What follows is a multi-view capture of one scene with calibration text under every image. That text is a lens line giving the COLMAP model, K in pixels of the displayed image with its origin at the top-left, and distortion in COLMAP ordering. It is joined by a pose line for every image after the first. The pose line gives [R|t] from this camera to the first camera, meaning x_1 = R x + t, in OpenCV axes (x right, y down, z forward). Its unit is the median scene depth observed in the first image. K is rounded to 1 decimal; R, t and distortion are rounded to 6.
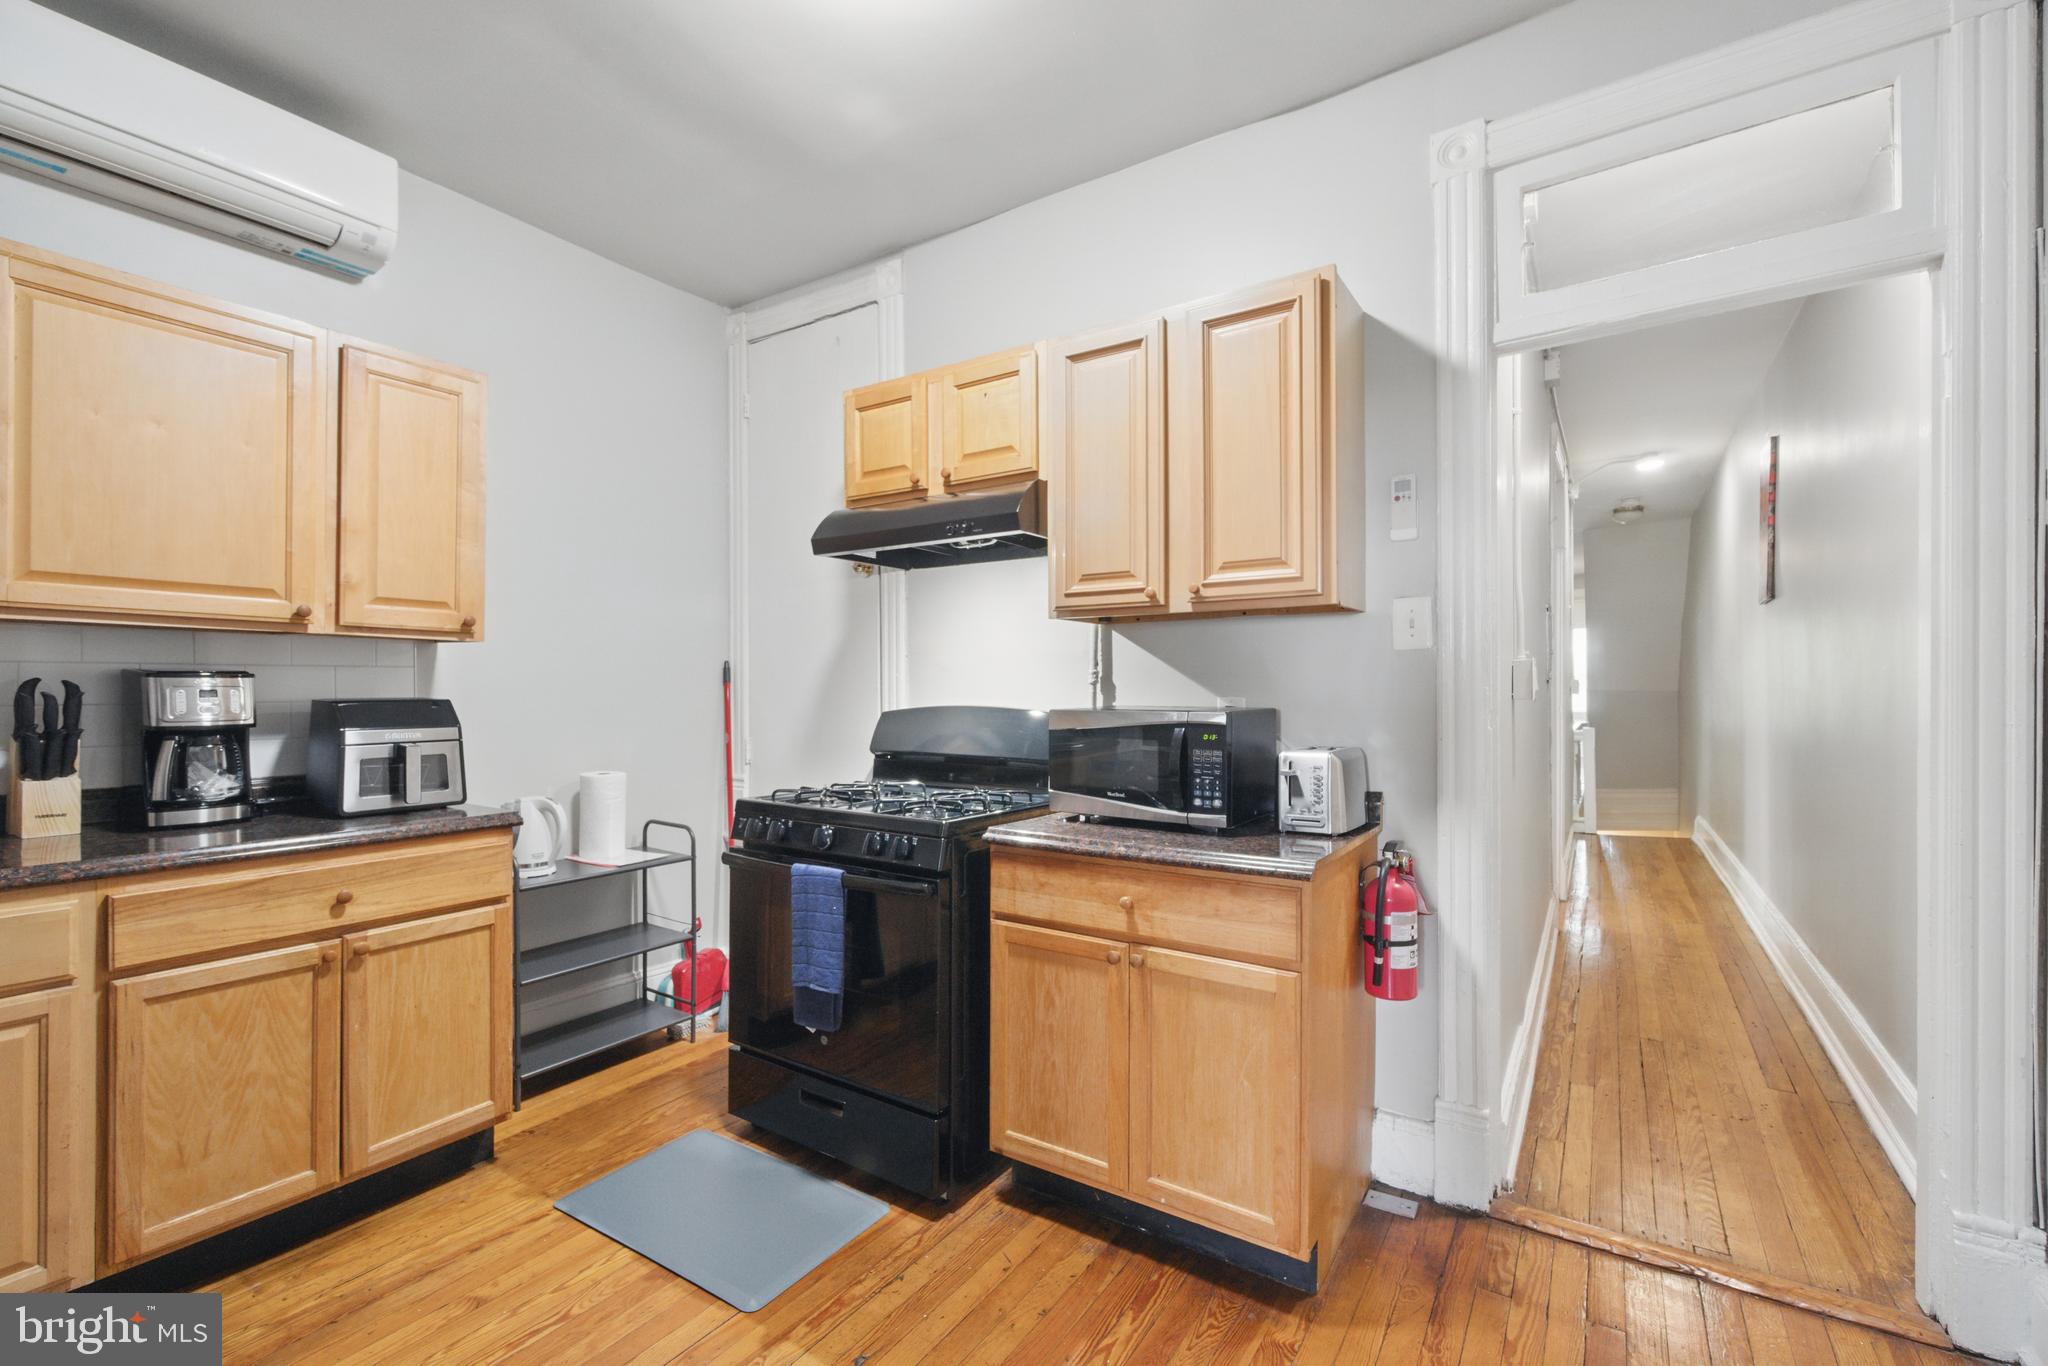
lens RADIAL K [[891.0, 0, 1010.6], [0, 891.0, 674.3], [0, 0, 1]] dist [-0.000660, -0.000139]
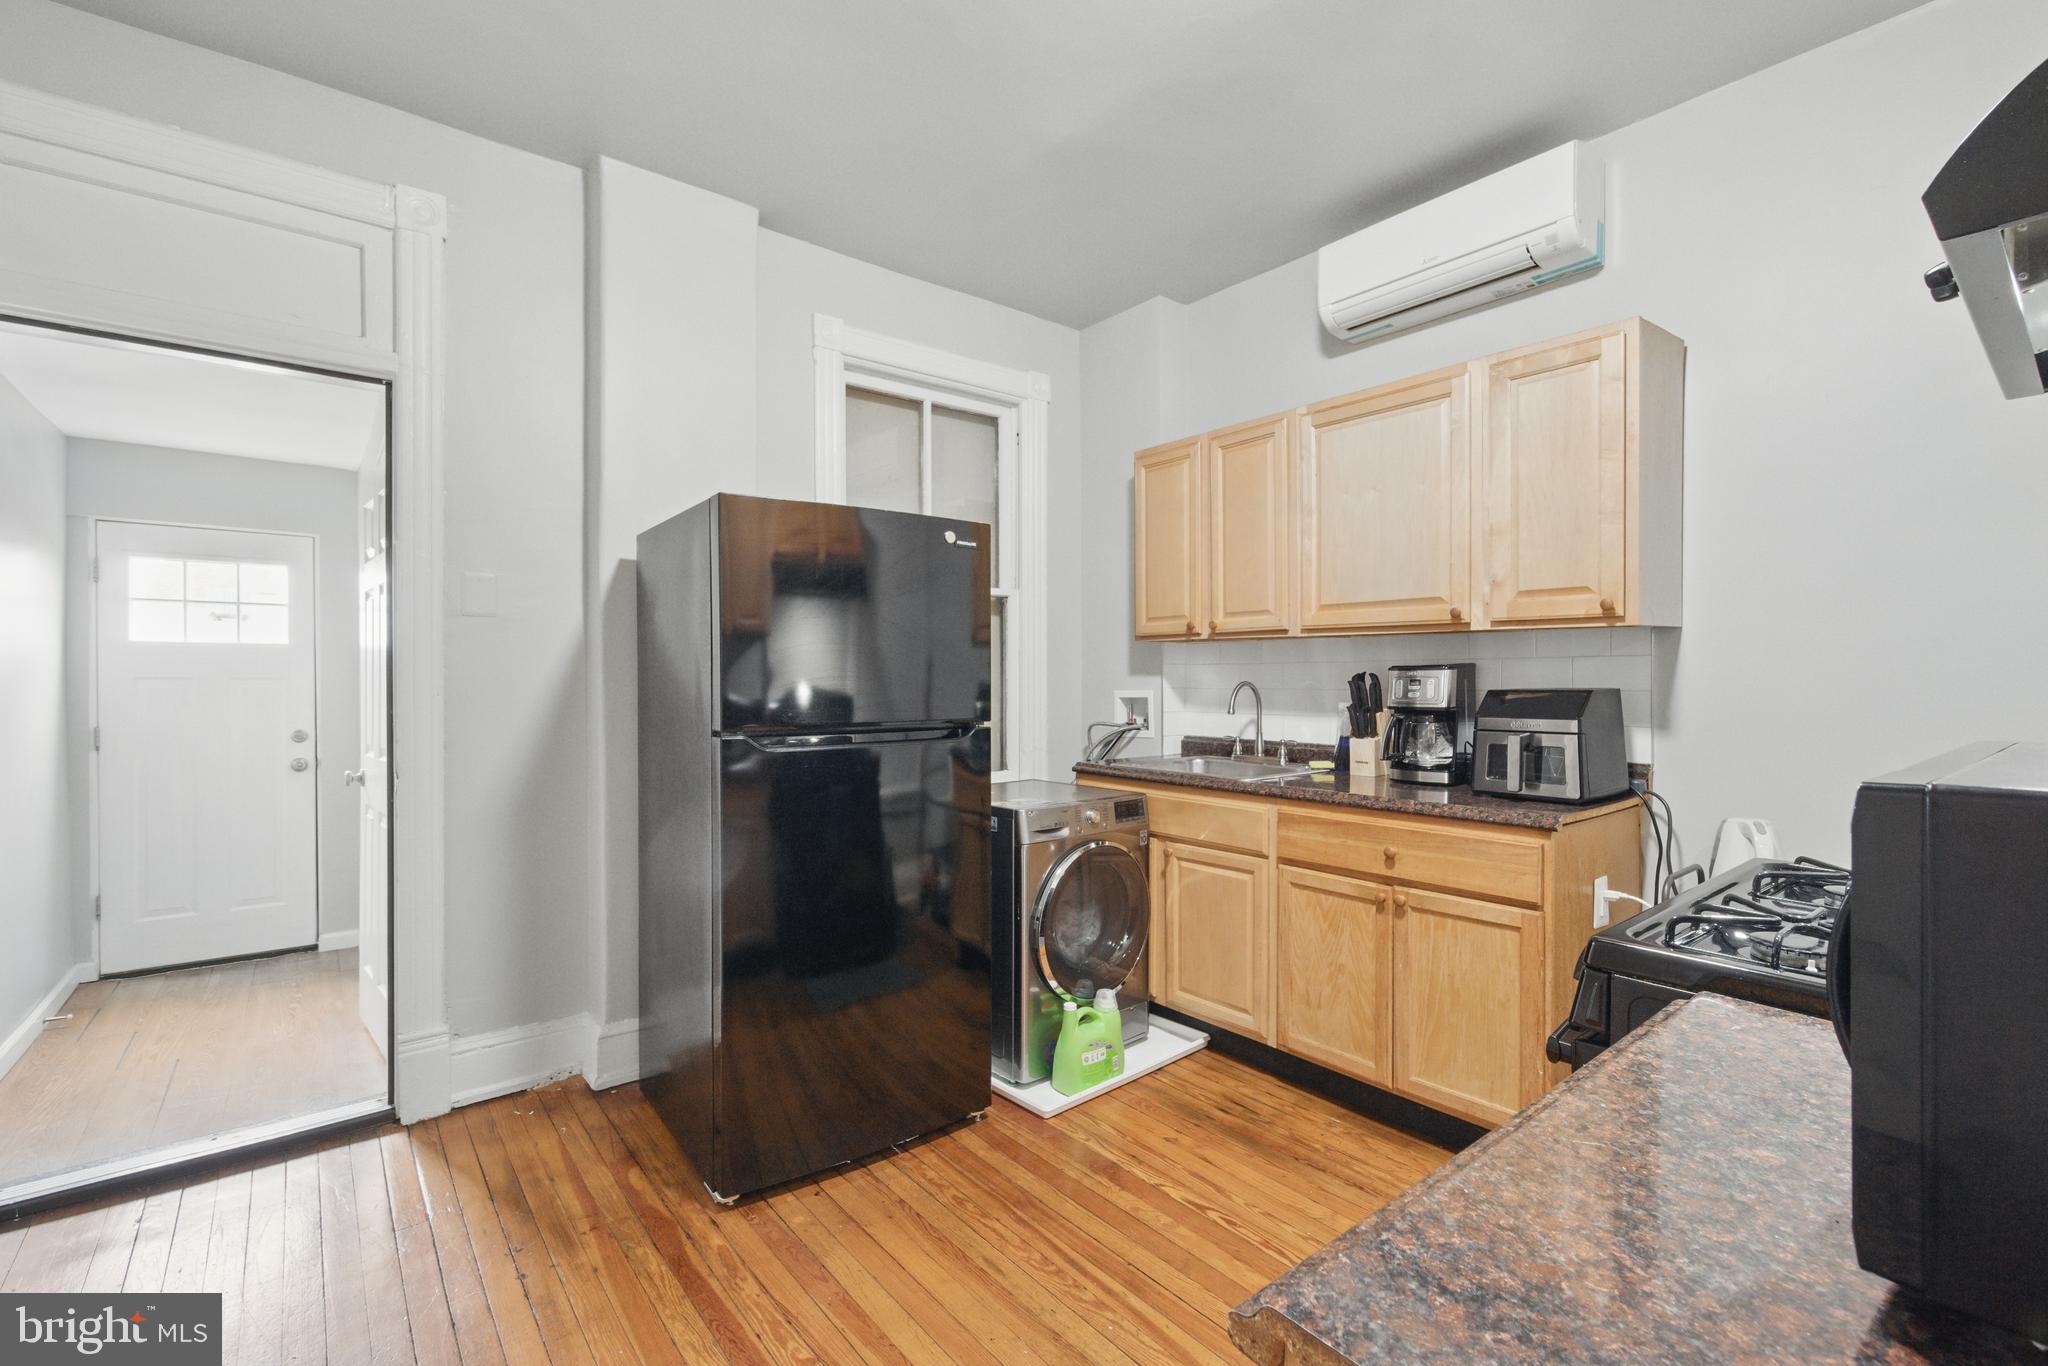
lens RADIAL K [[891.0, 0, 1010.6], [0, 891.0, 674.3], [0, 0, 1]] dist [-0.000660, -0.000139]
pose [[-0.298637, -0.004081, -0.954358, 0.513002], [0.014081, 0.999863, -0.008682, 0.013092], [0.954263, -0.016031, -0.298539, 0.819639]]
